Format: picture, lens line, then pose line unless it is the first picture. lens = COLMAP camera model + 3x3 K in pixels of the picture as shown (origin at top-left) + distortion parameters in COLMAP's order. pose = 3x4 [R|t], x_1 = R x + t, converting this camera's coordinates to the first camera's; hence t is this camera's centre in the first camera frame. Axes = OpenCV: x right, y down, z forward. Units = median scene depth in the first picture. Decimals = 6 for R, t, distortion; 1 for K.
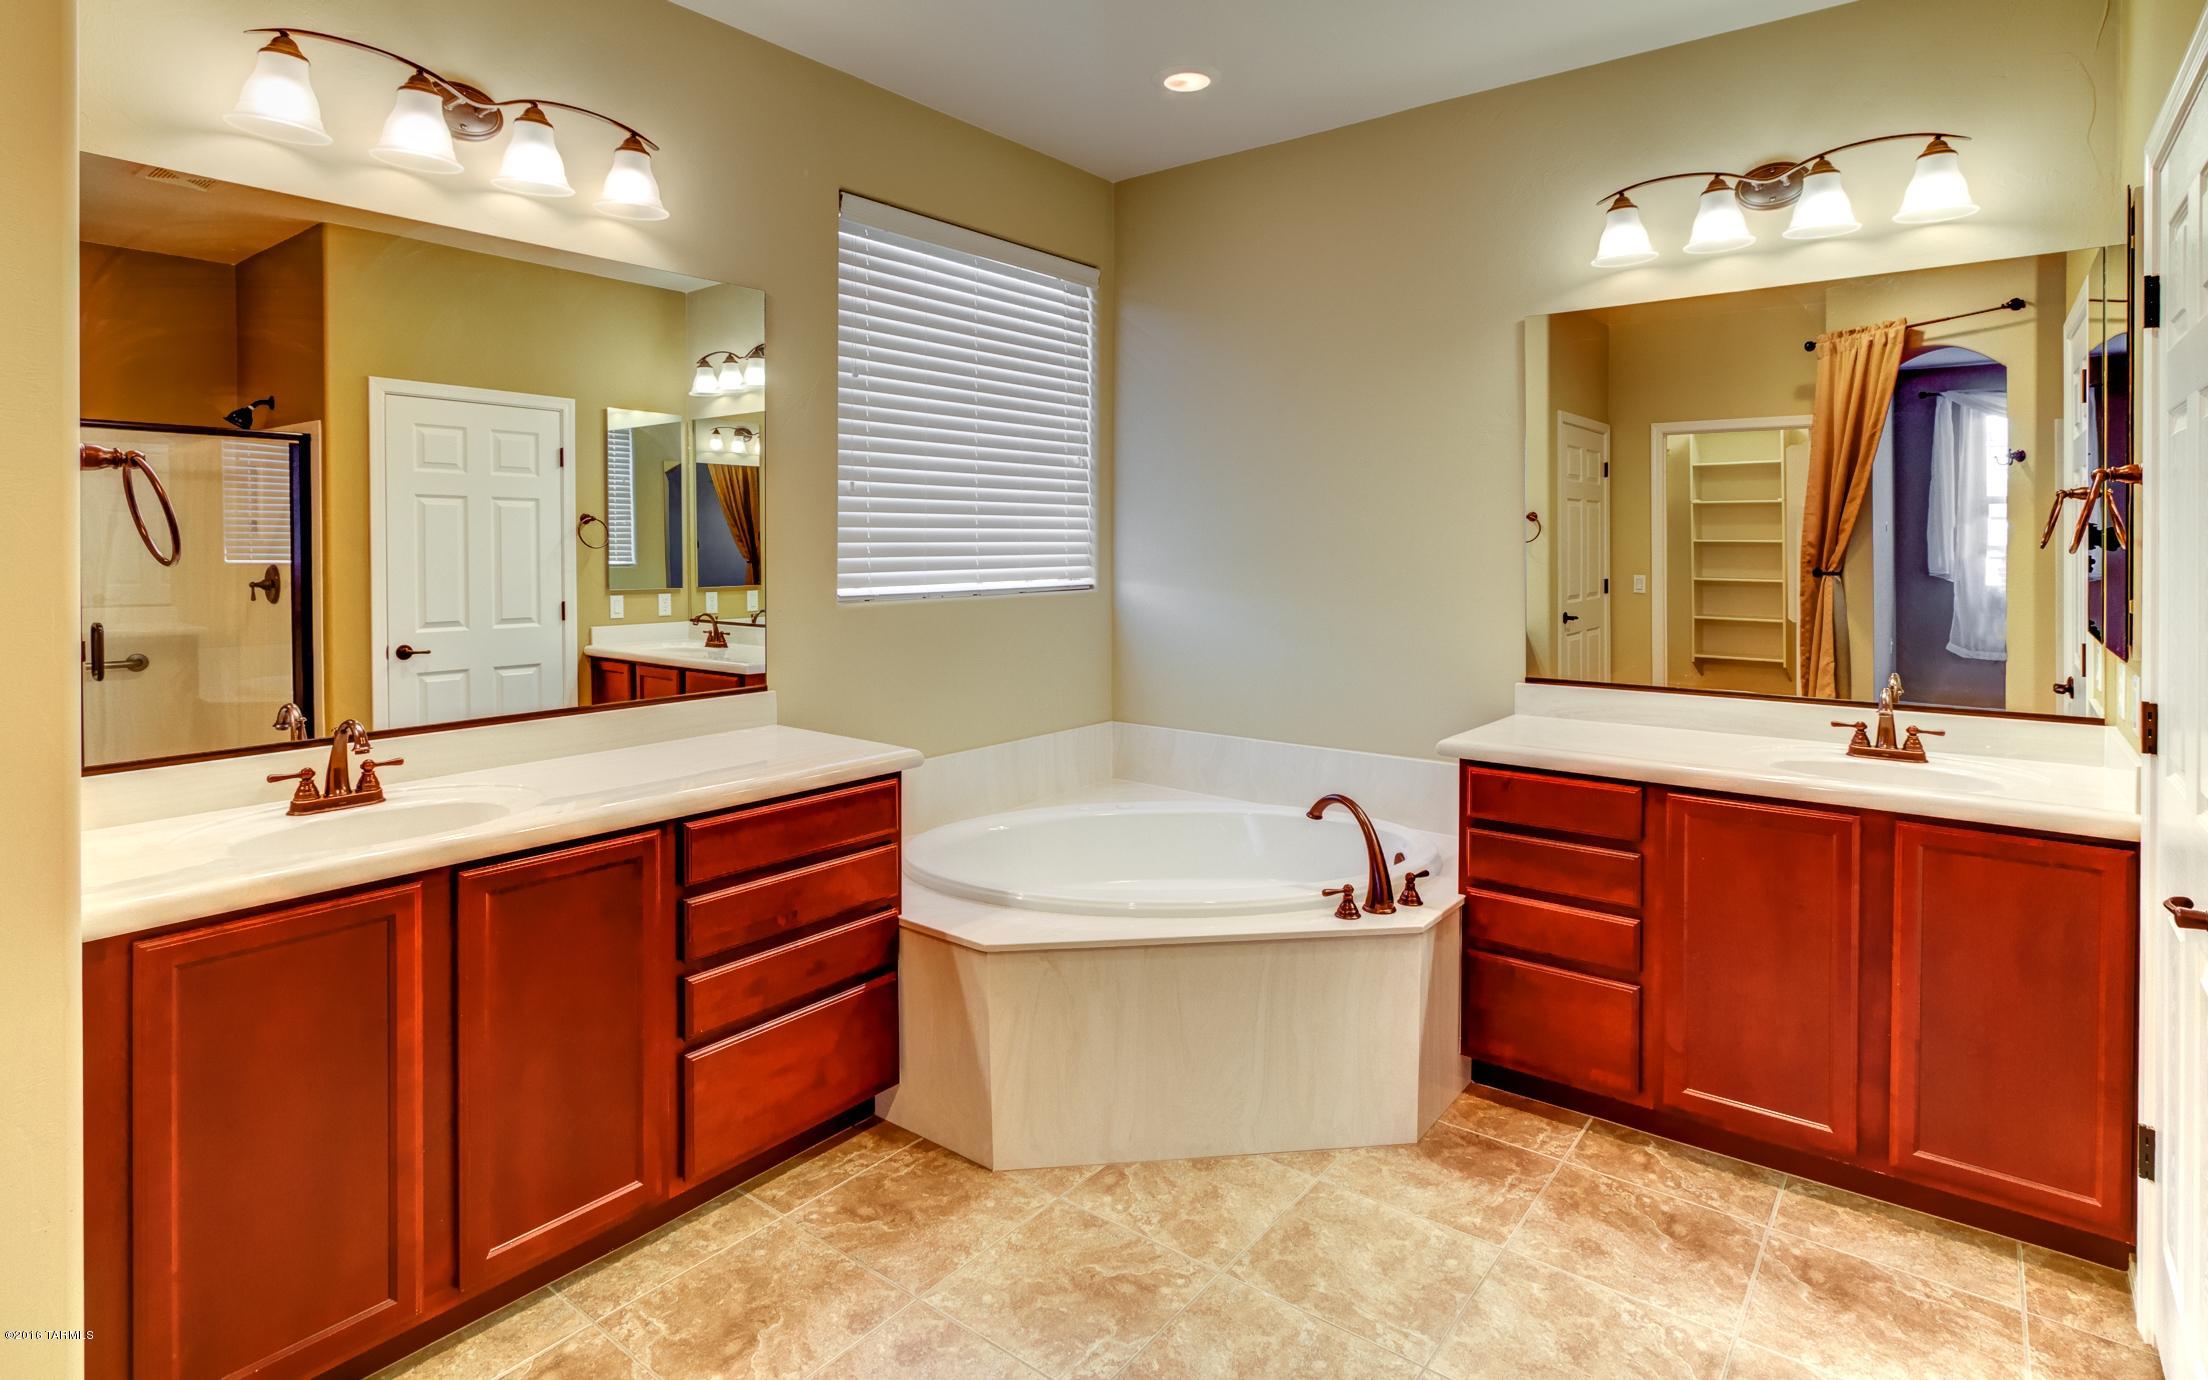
lens RADIAL K [[1106.7, 0, 1104.4], [0, 1106.7, 545.3], [0, 0, 1]] dist [0.002306, 0.000445]
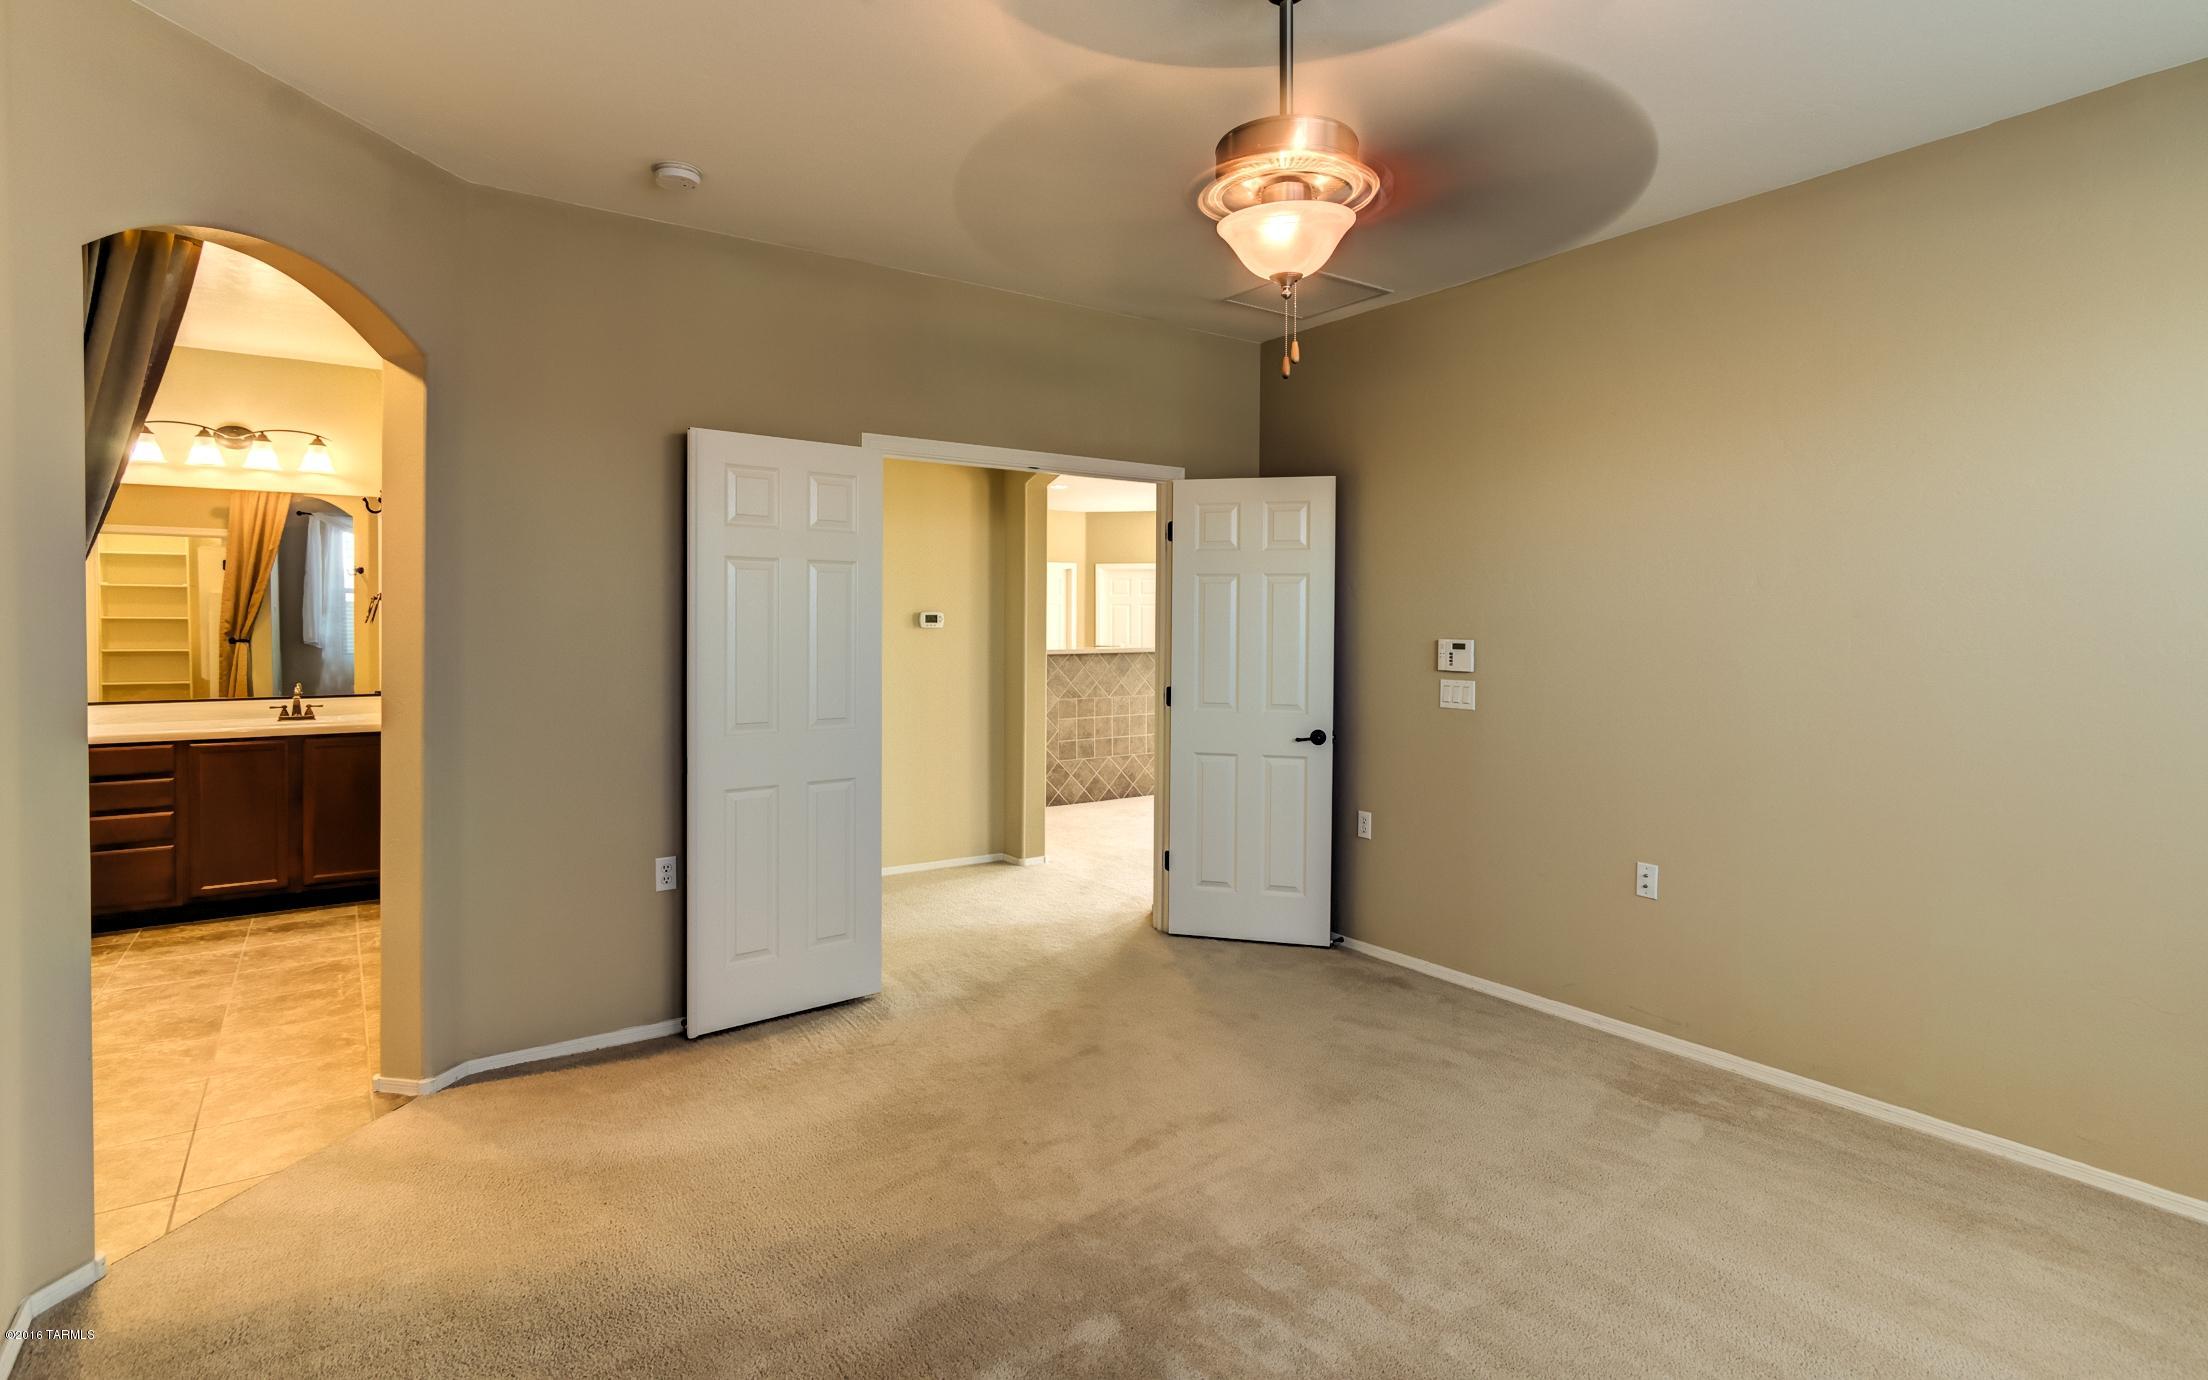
lens RADIAL K [[1086.7, 0, 1109.7], [0, 1086.7, 642.7], [0, 0, 1]] dist [-0.003072, -0.000293]
pose [[0.282398, -0.014350, 0.959190, -0.798279], [-0.004223, 0.999860, 0.016201, -0.000630], [-0.959288, -0.008626, 0.282298, -1.020819]]
